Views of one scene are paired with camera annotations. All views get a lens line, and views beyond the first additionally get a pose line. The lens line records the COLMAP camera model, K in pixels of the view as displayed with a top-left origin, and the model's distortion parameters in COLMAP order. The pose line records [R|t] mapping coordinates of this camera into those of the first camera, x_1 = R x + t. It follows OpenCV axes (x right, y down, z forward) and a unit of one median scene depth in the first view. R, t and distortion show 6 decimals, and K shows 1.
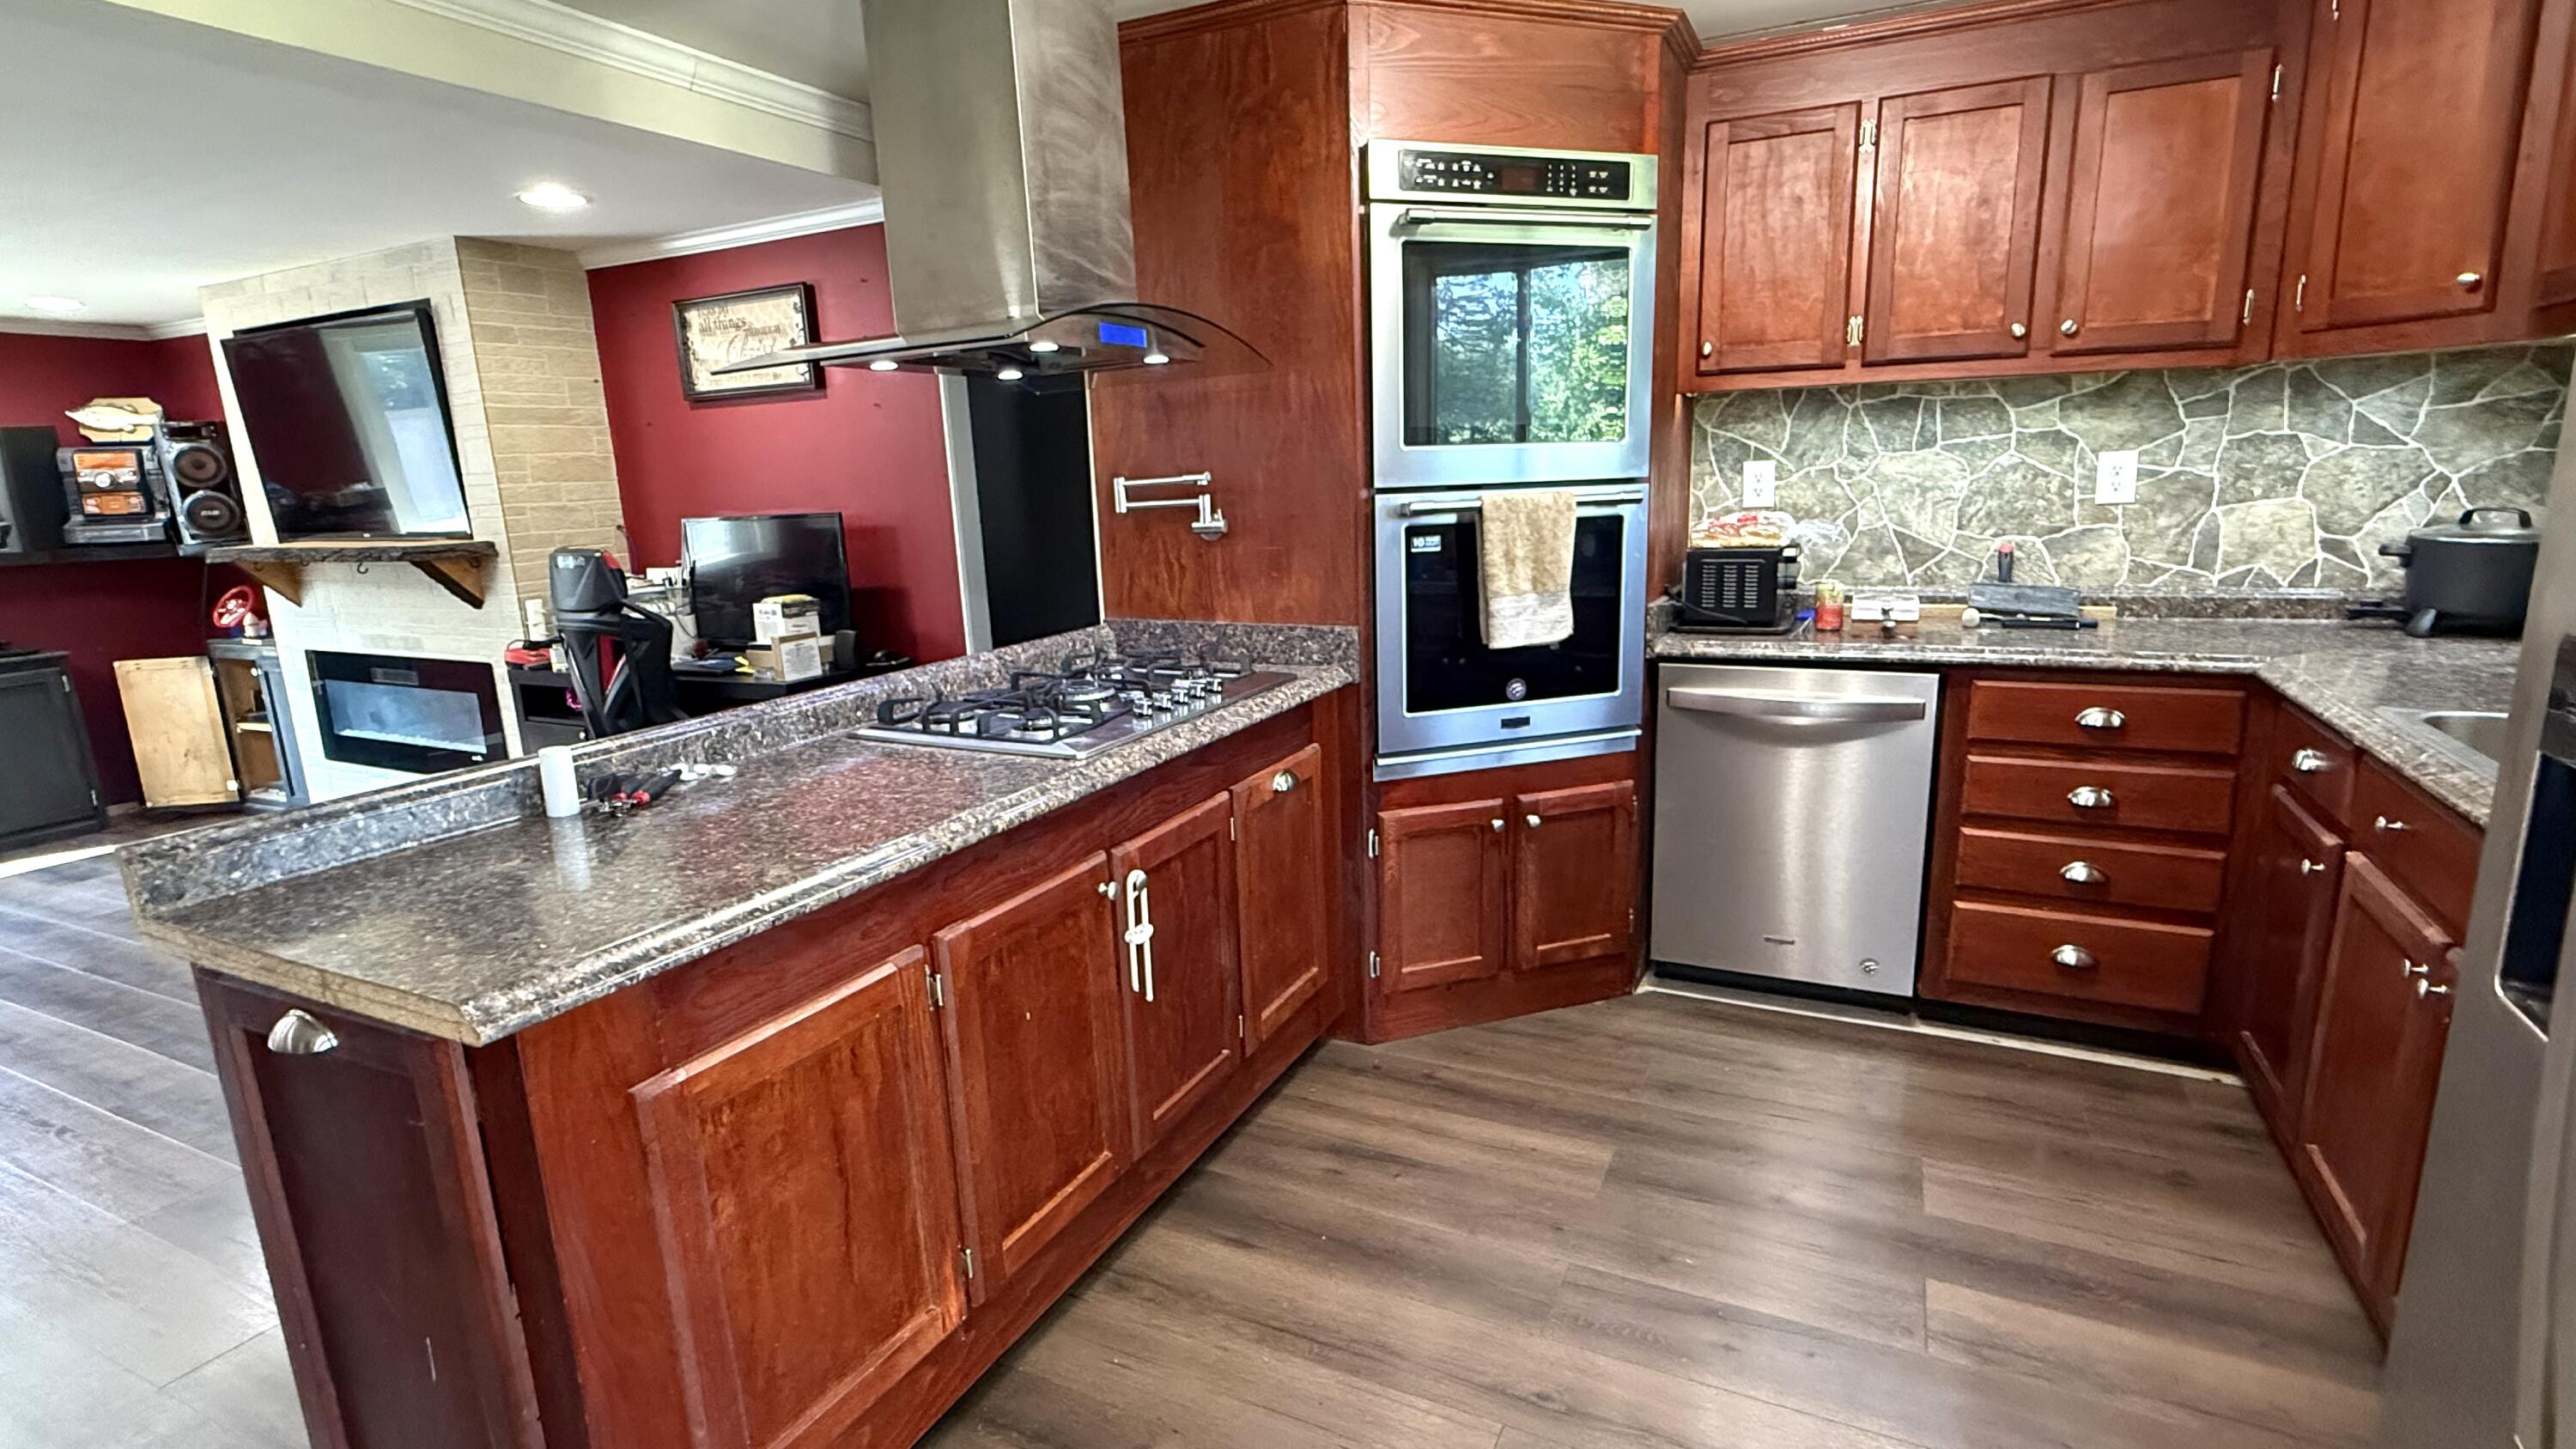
lens RADIAL K [[1211.3, 0, 1296.6], [0, 1211.3, 728.8], [0, 0, 1]] dist [0.001464, -0.000674]
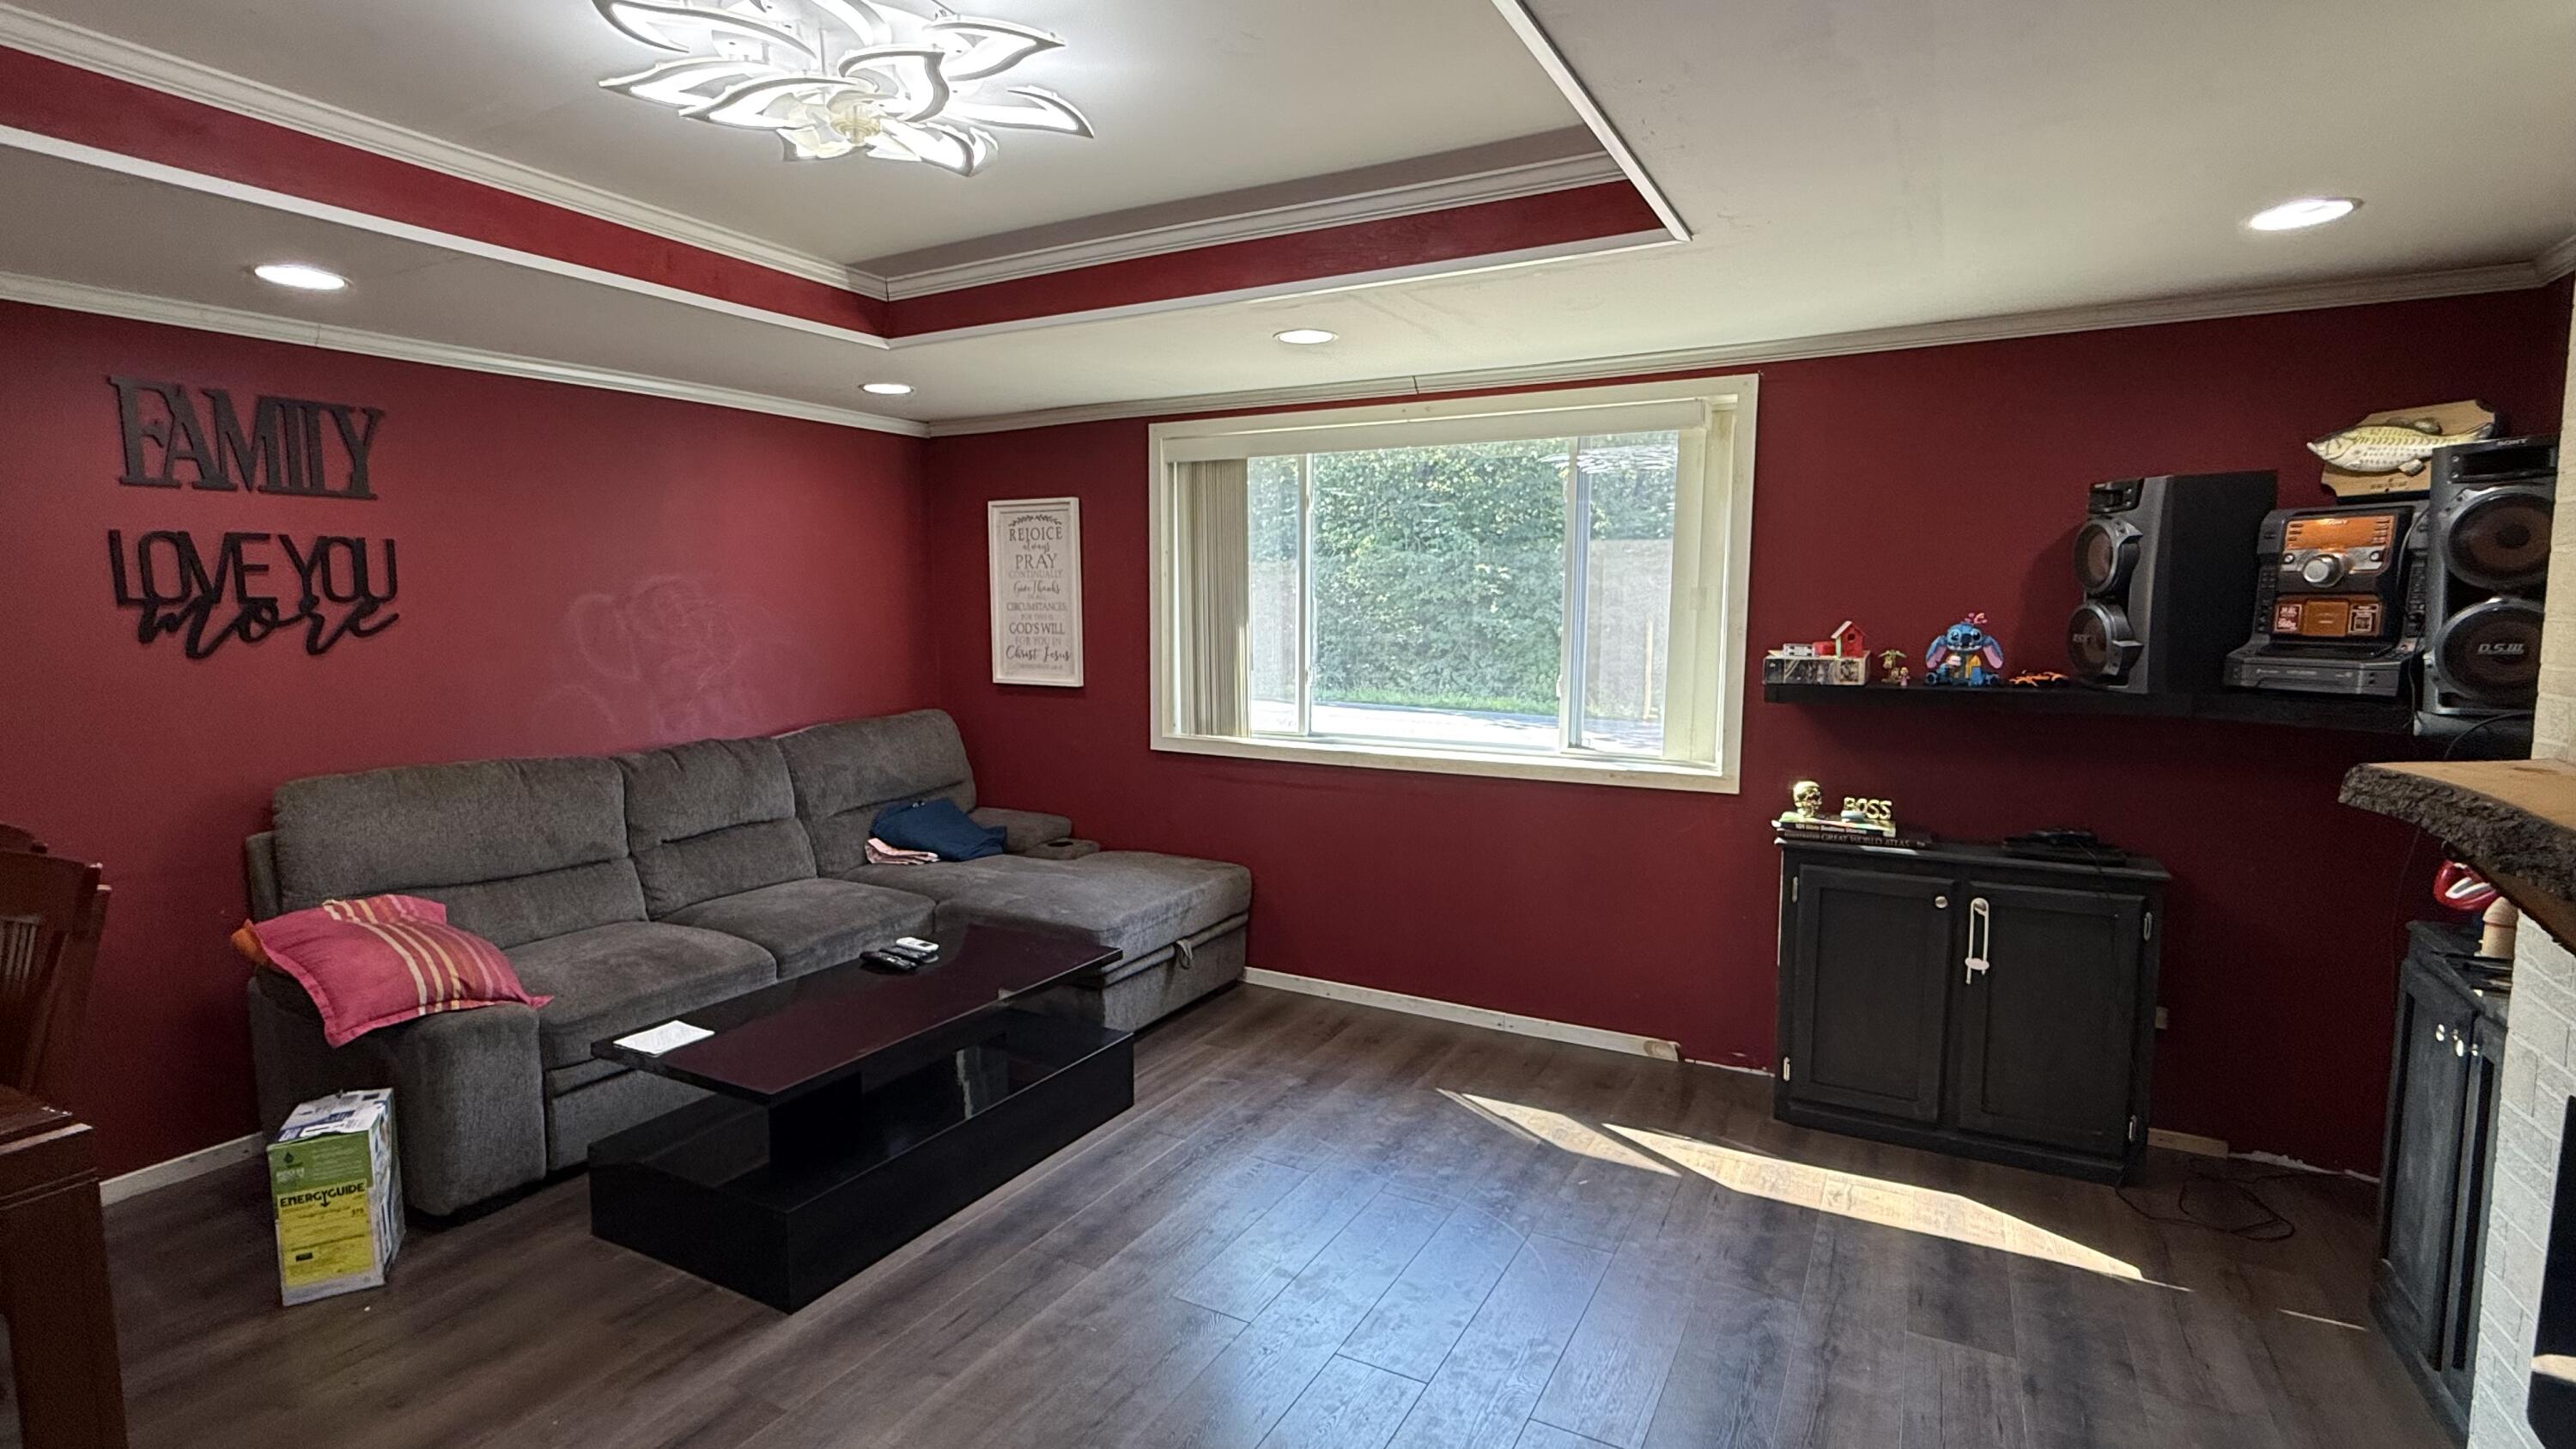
lens RADIAL K [[1211.3, 0, 1285.7], [0, 1211.3, 725.3], [0, 0, 1]] dist [0.001464, -0.000674]
pose [[-0.040969, 0.135534, -0.989925, -0.455448], [-0.211357, 0.967161, 0.141164, -0.122056], [0.976550, 0.215011, -0.010978, 0.595132]]
